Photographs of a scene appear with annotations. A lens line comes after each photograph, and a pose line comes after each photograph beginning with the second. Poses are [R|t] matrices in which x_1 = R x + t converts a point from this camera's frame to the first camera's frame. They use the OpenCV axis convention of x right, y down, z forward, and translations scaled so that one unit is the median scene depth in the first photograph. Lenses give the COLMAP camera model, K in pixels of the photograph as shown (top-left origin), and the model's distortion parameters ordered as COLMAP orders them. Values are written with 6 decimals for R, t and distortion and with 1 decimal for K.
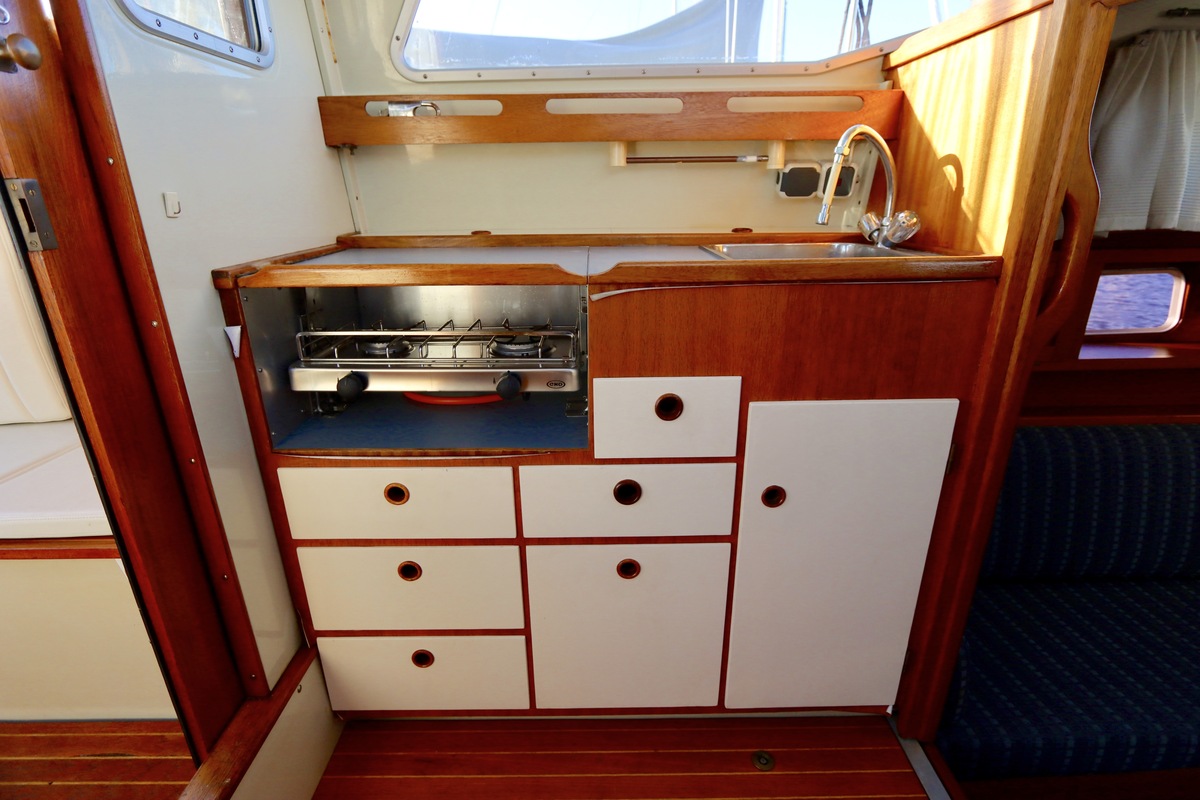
lens RADIAL K [[558.3, 0, 599.3], [0, 558.3, 380.9], [0, 0, 1]] dist [-0.014520, 0.000401]
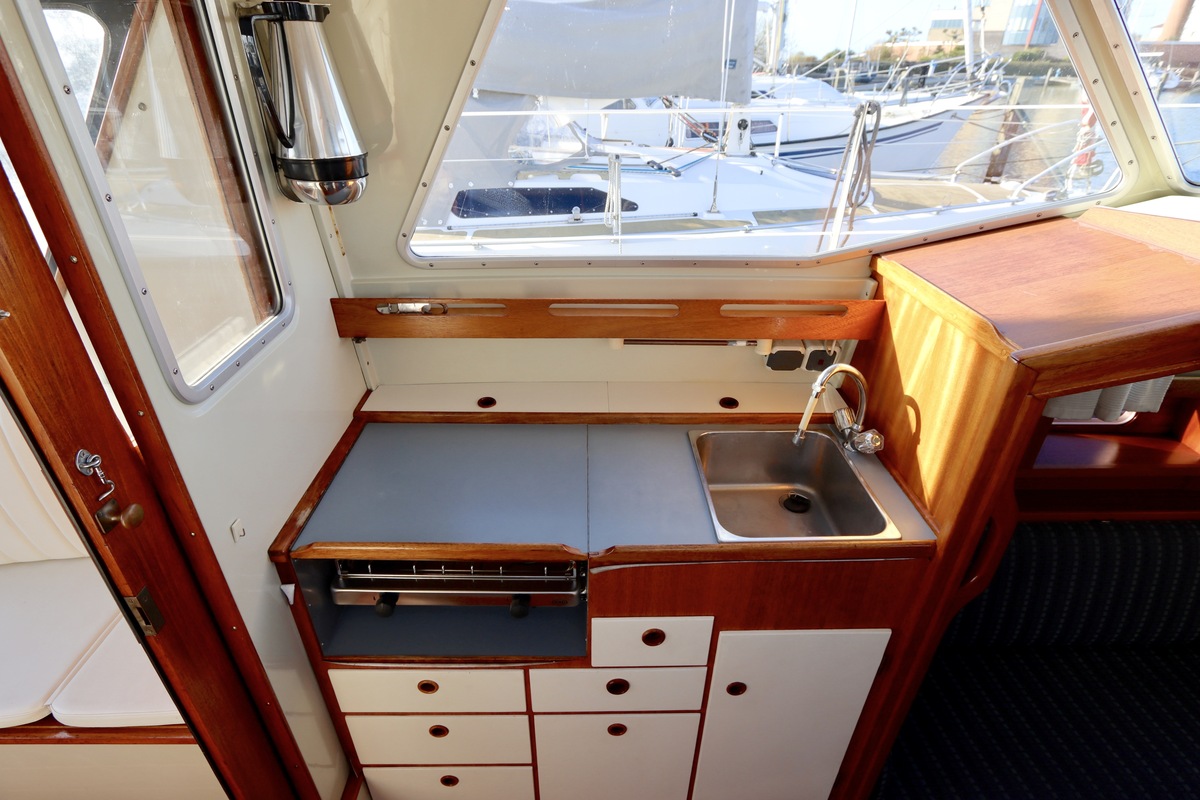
lens RADIAL K [[581.6, 0, 601.1], [0, 581.6, 384.6], [0, 0, 1]] dist [-0.050849, 0.058161]
pose [[0.999634, 0.014432, 0.022864, -0.024641], [-0.018132, 0.985113, 0.170951, -0.665443], [-0.020056, -0.171303, 0.985014, -0.131915]]
